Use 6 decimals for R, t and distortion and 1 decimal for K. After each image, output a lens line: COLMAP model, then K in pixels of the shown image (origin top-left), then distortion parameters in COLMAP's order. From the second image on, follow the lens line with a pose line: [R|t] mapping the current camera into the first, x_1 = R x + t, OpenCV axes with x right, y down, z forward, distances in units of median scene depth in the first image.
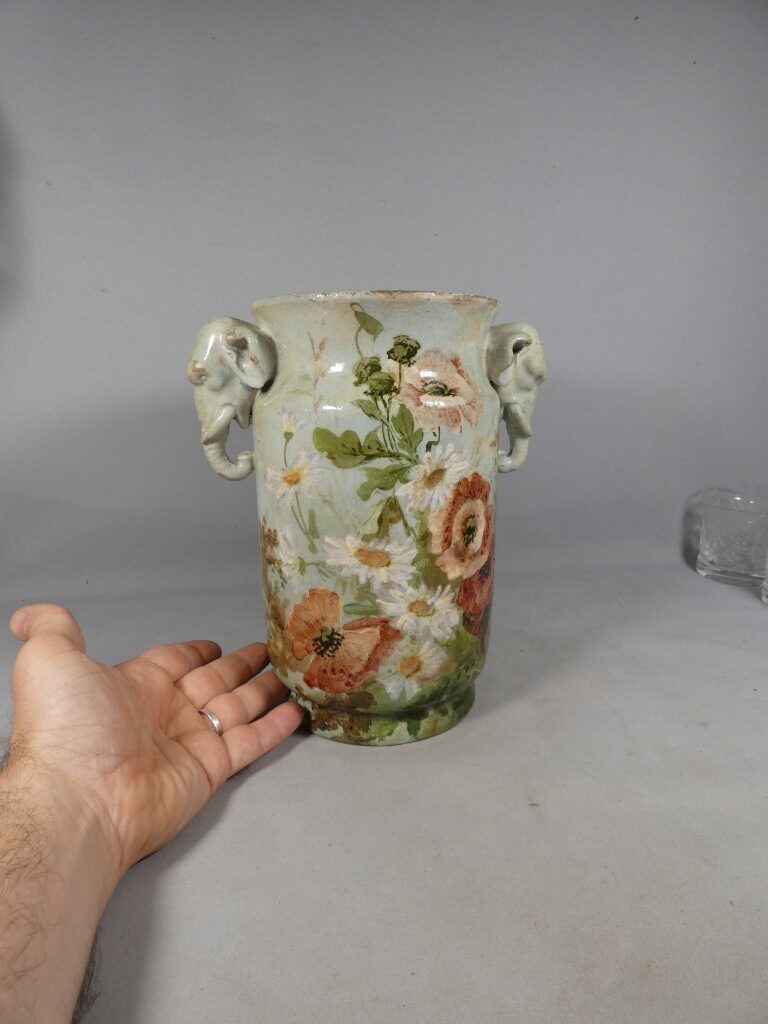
lens RADIAL K [[610.9, 0, 380.6], [0, 610.9, 511.6], [0, 0, 1]] dist [0.016817, -0.000456]
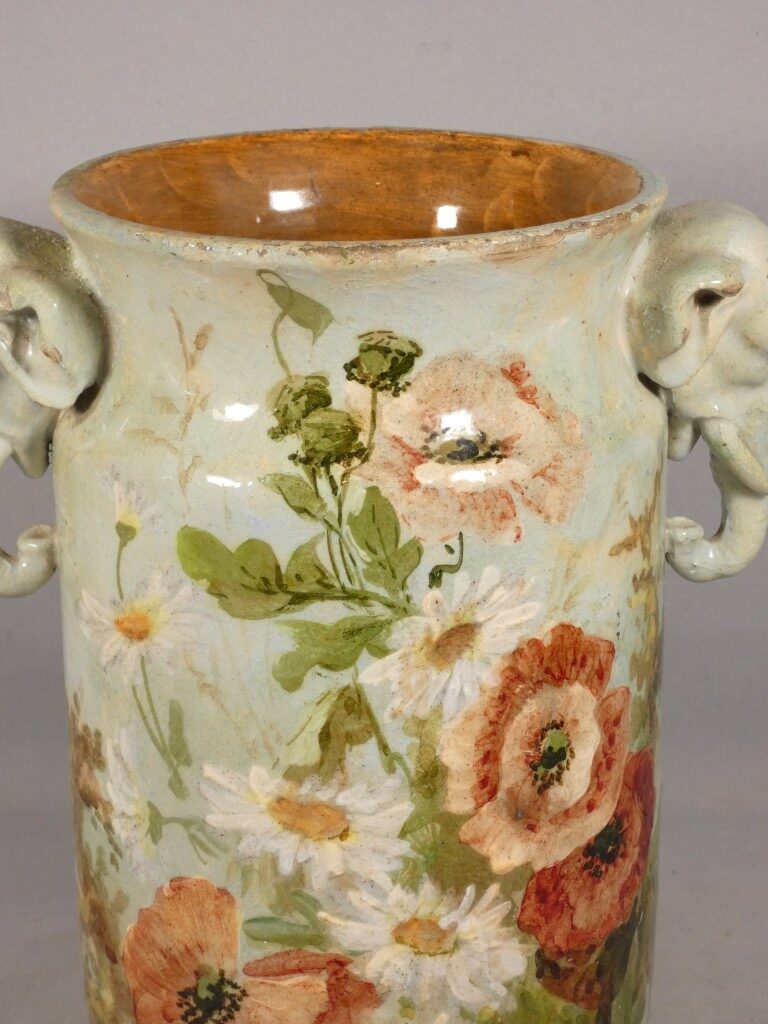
lens RADIAL K [[2865.2, 0, 378.9], [0, 2865.2, 542.5], [0, 0, 1]] dist [0.284093, 0.000000]
pose [[0.990331, 0.038387, -0.133311, 0.292946], [-0.026635, 0.995690, 0.088842, -0.294403], [0.136146, -0.084432, 0.987084, -0.970928]]
